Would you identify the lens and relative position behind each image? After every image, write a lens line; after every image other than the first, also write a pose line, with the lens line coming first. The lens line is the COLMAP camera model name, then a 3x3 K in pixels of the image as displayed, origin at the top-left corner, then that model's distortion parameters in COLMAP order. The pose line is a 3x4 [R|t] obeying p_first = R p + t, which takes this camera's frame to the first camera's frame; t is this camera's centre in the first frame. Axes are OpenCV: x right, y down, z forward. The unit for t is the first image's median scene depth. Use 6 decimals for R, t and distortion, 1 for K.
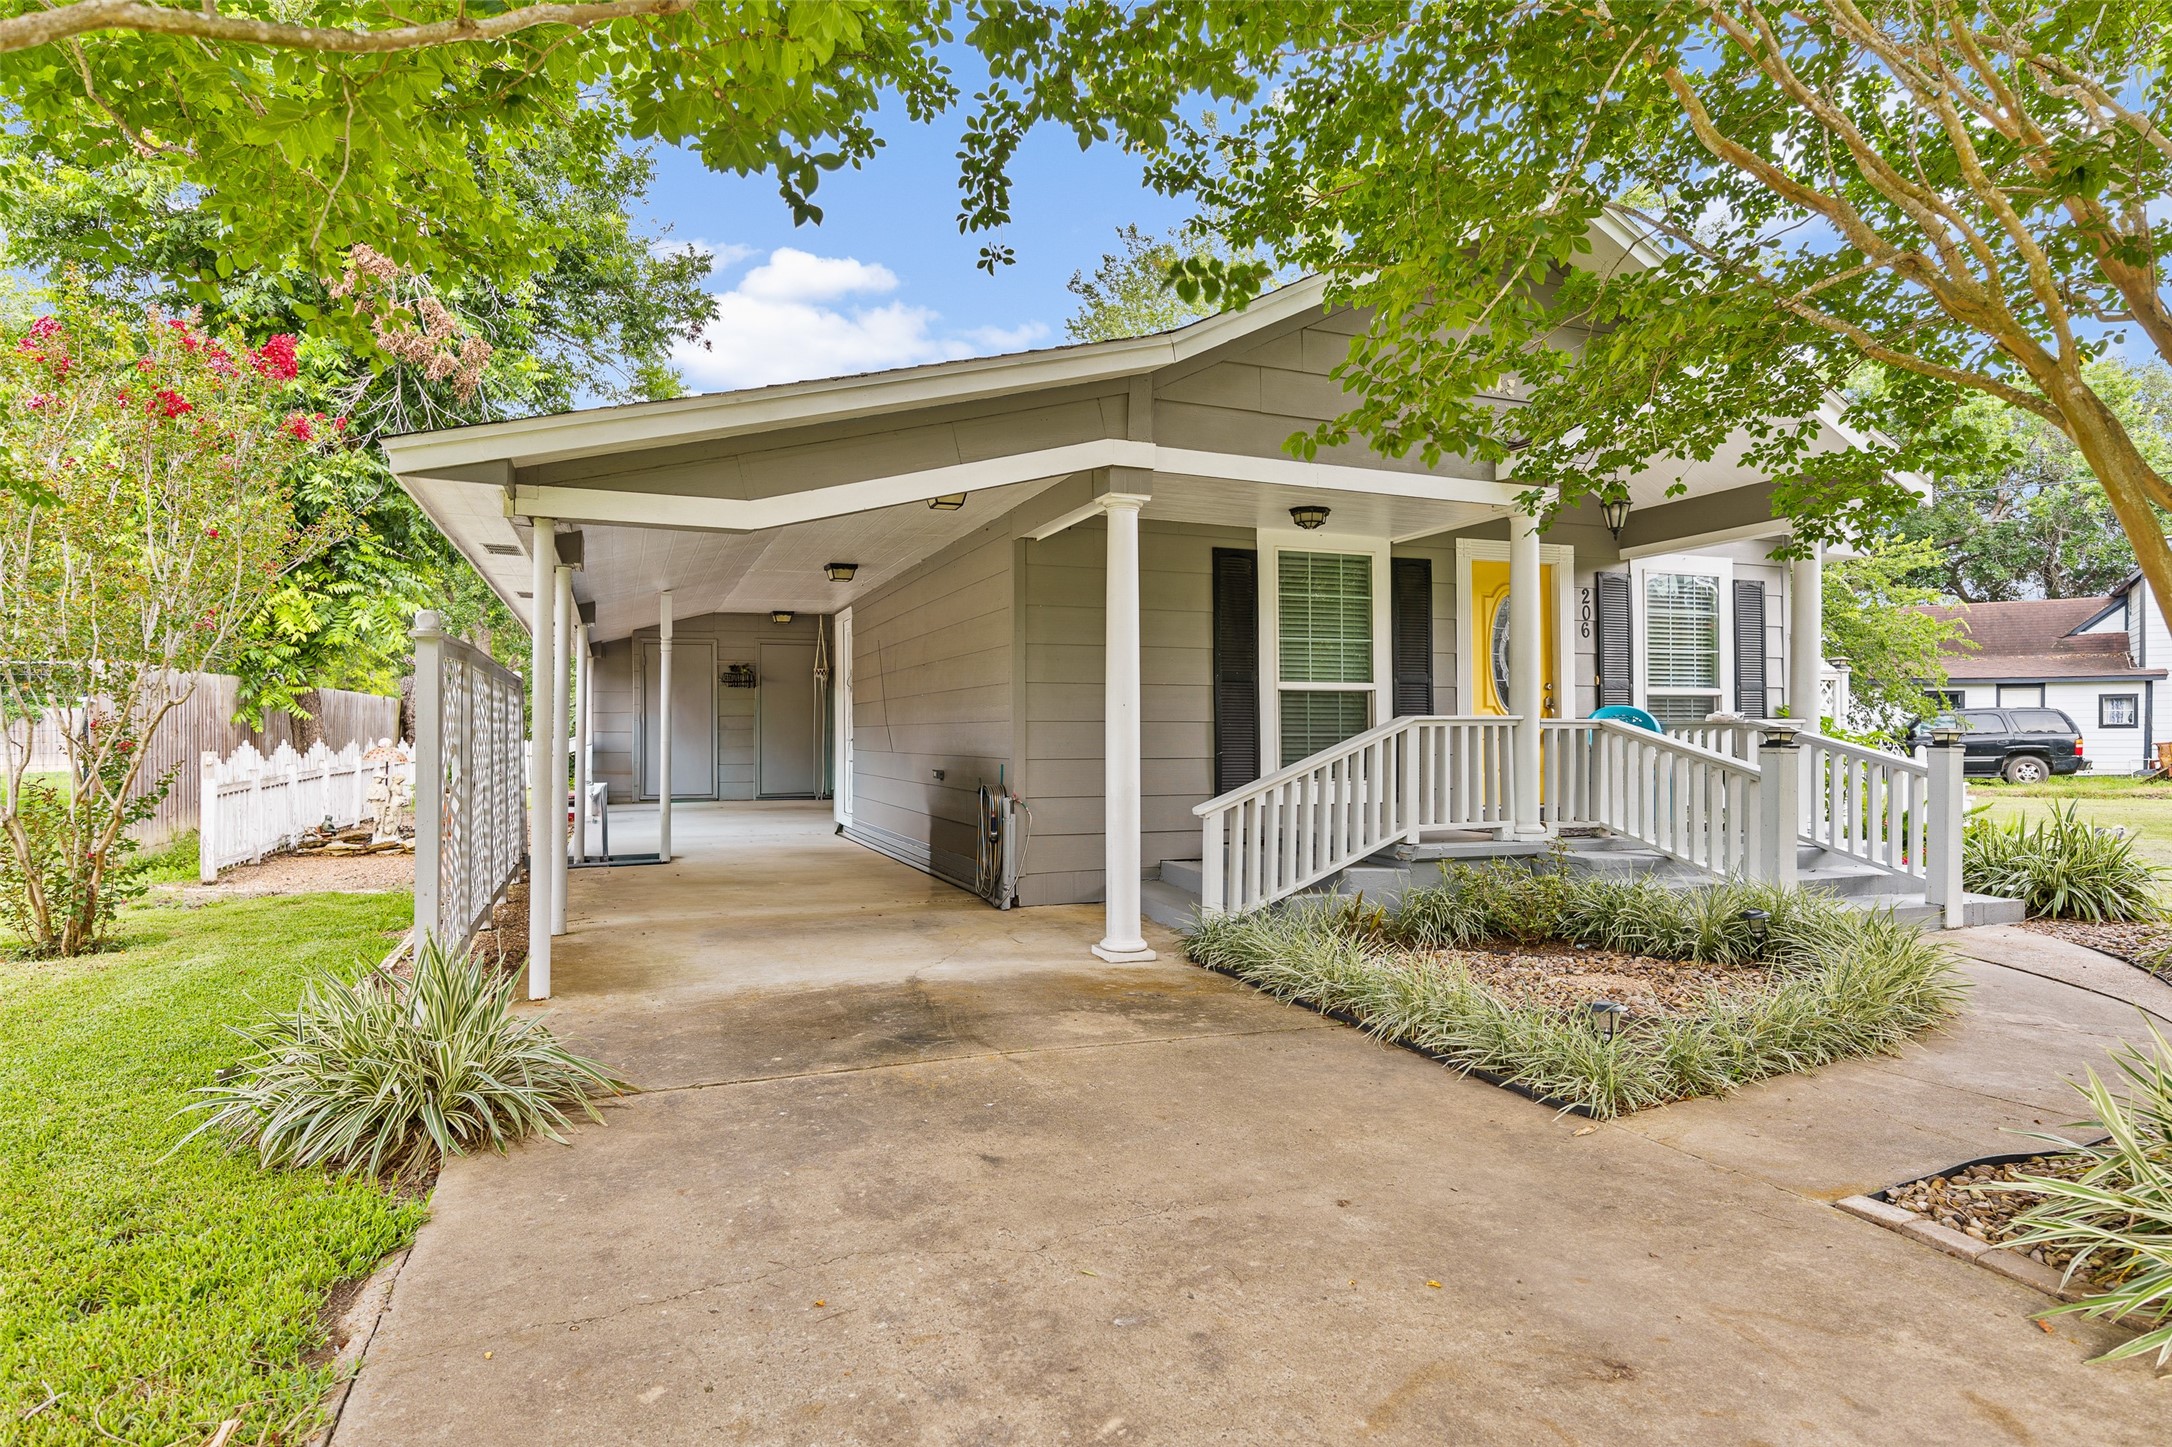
lens RADIAL K [[1231.4, 0, 1084.0], [0, 1231.4, 742.7], [0, 0, 1]] dist [-0.003110, 0.001220]
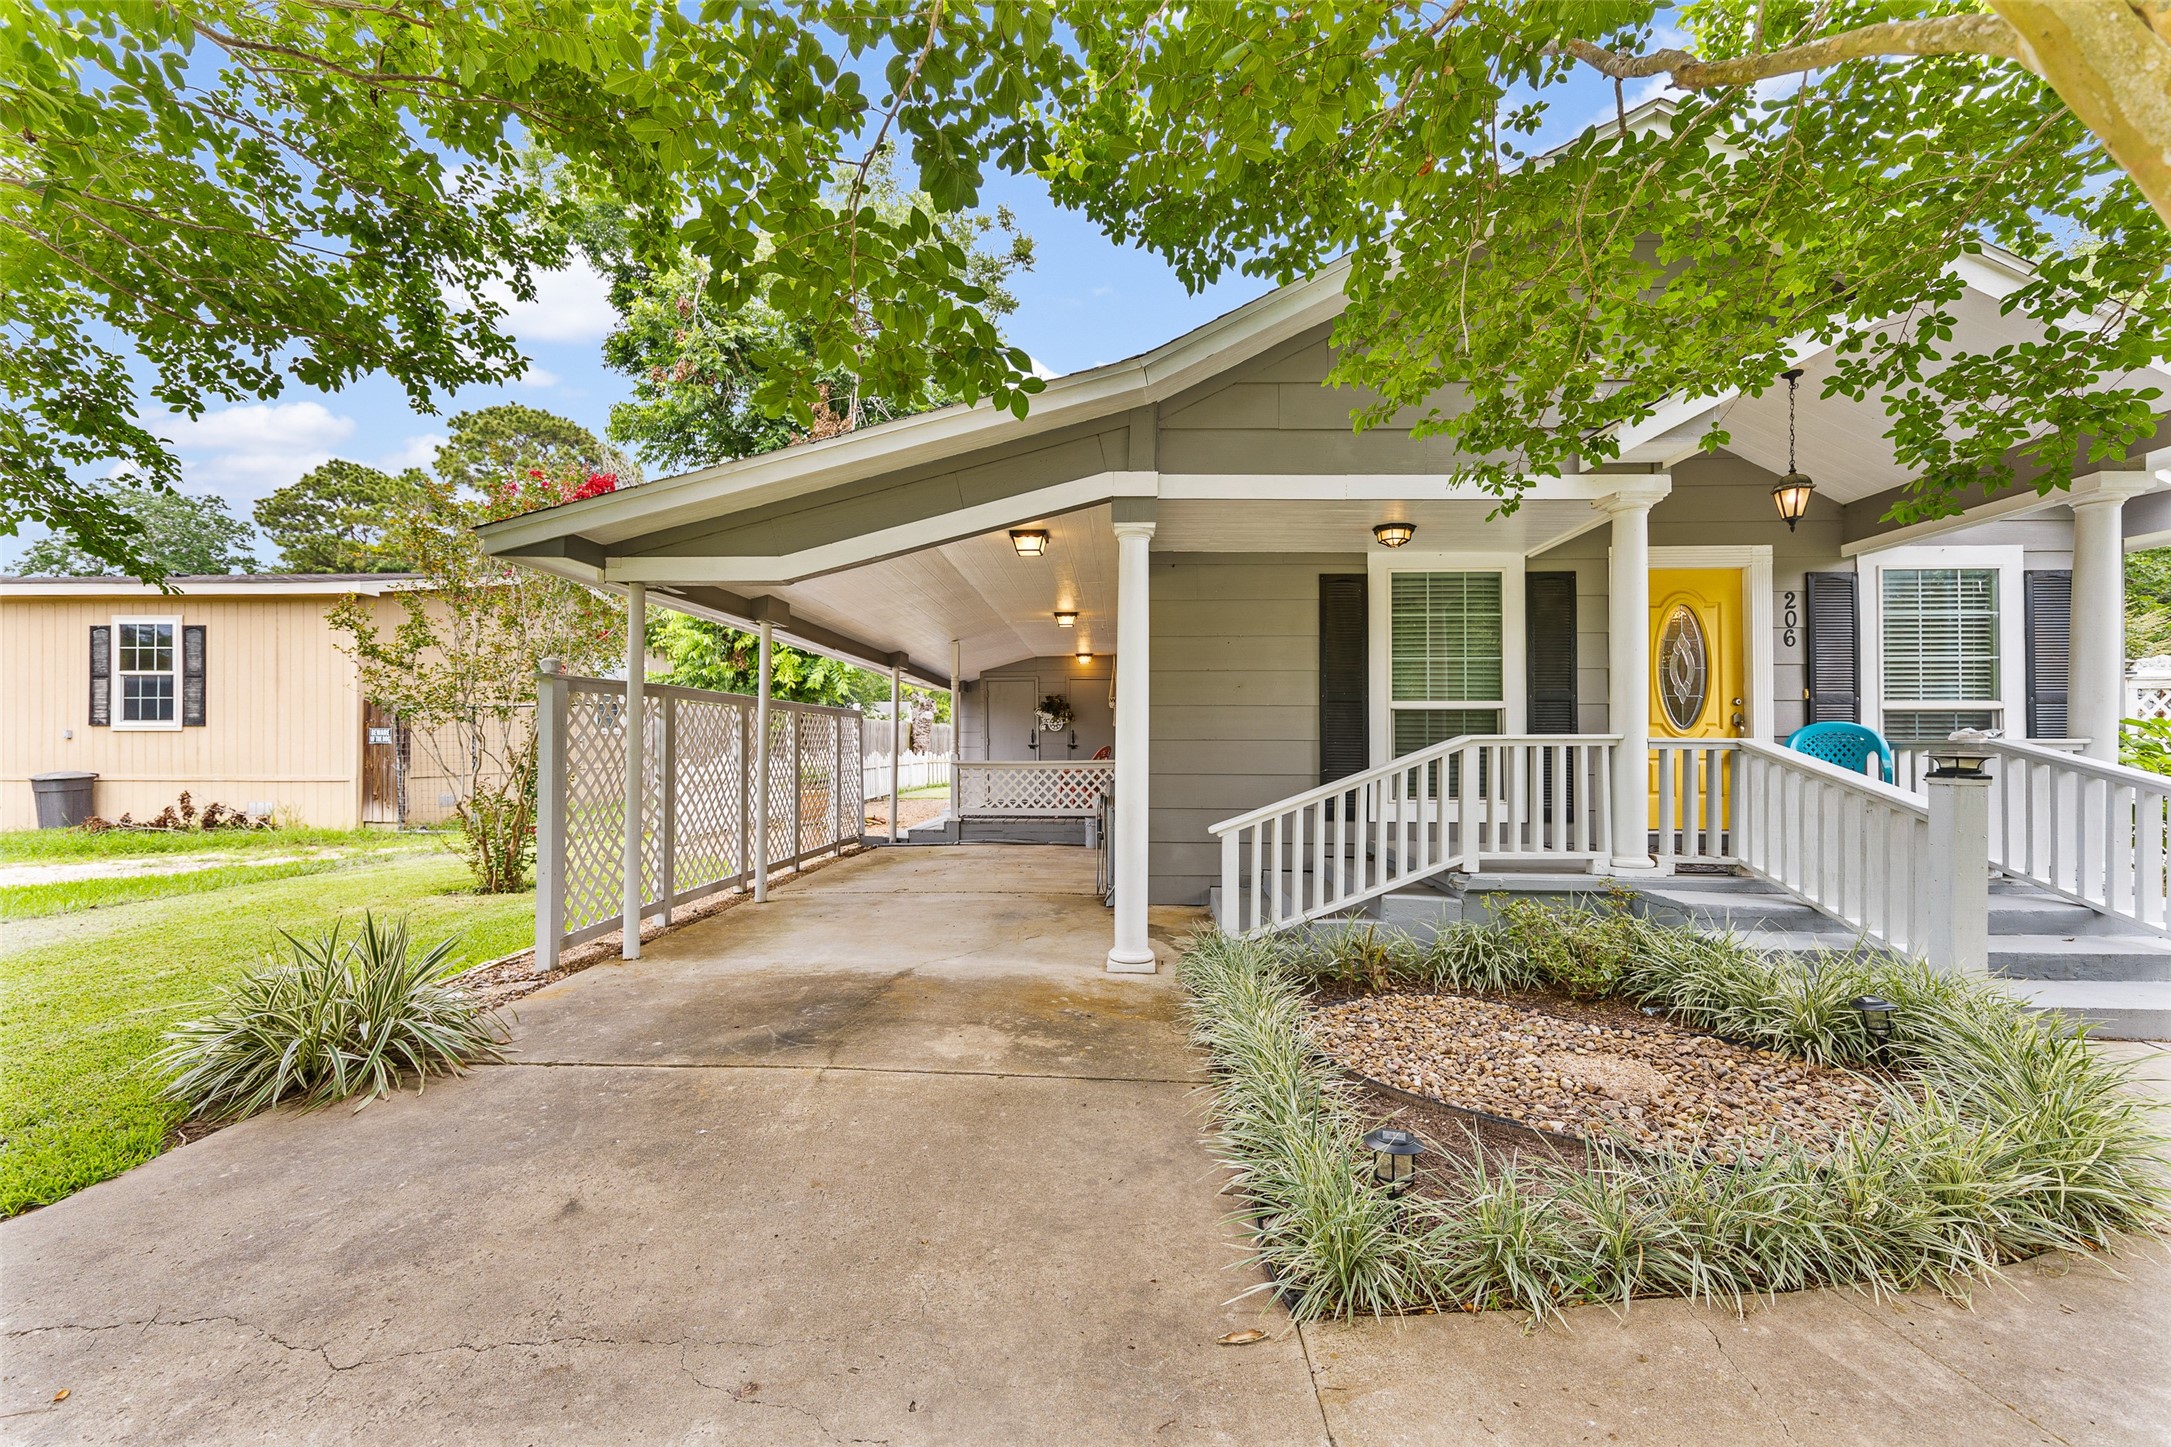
lens RADIAL K [[899.2, 0, 1077.1], [0, 899.2, 749.8], [0, 0, 1]] dist [-0.002209, 0.001204]
pose [[0.912088, 0.005275, -0.409960, 0.272602], [-0.006622, 0.999976, -0.001865, -0.007595], [0.409940, 0.004416, 0.912102, 0.256383]]
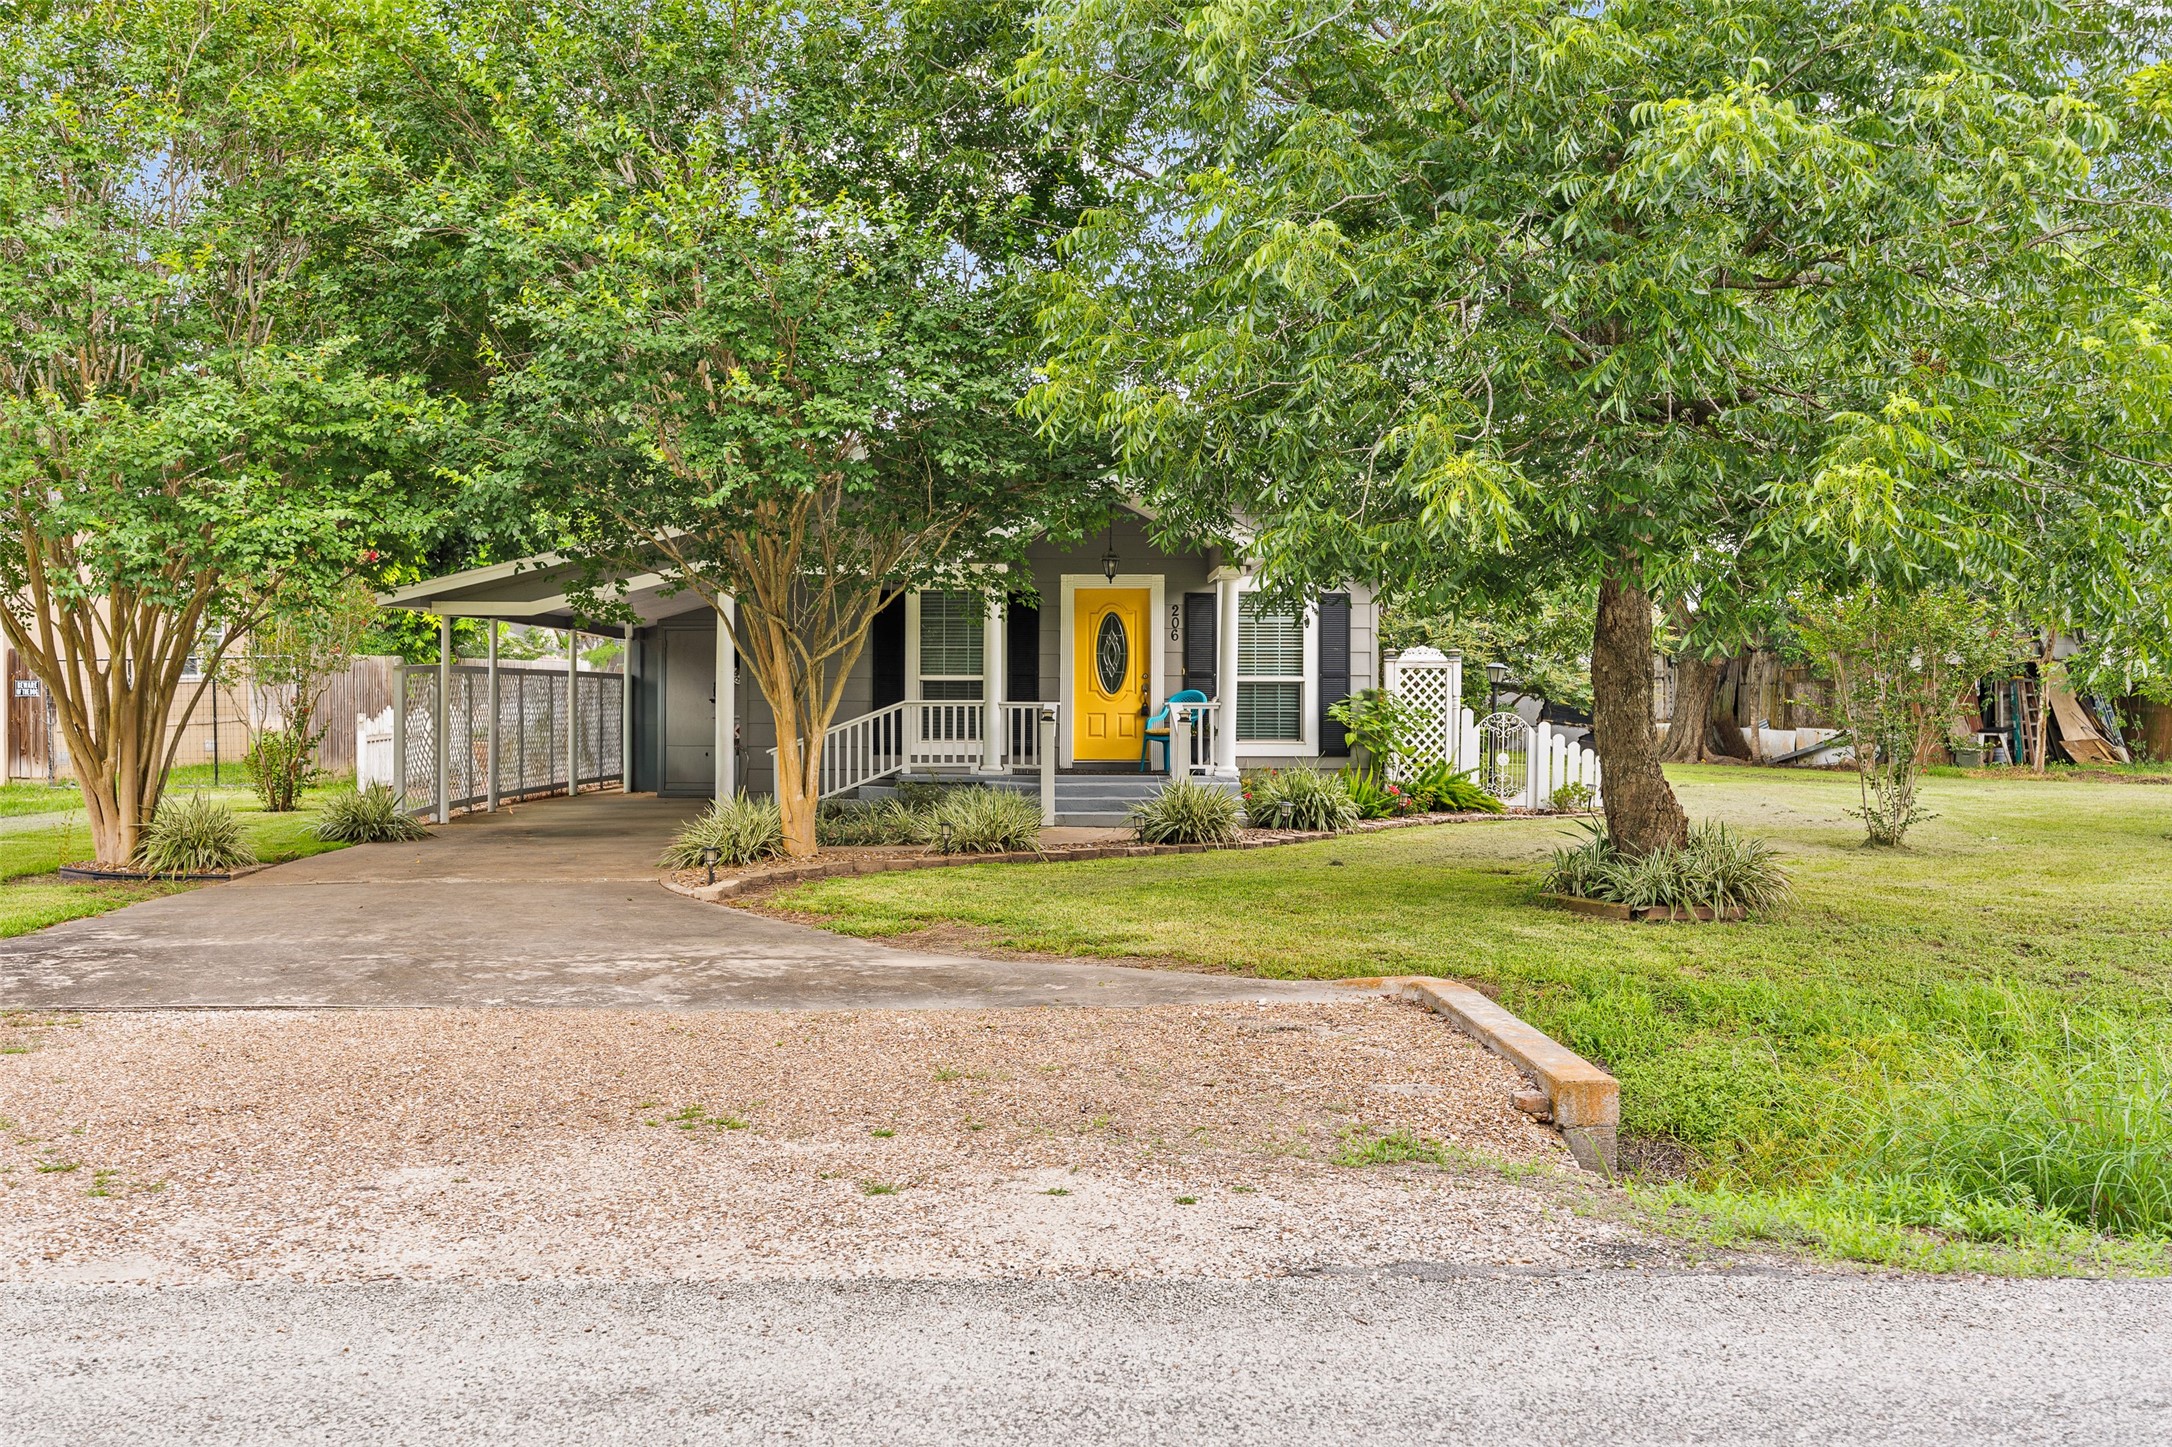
lens RADIAL K [[2150.6, 0, 1078.5], [0, 2150.6, 721.6], [0, 0, 1]] dist [-0.009464, 0.000000]
pose [[0.937028, 0.011171, -0.349076, 1.550052], [-0.006681, 0.999879, 0.014065, -0.037221], [0.349191, -0.010848, 0.936989, -1.757364]]
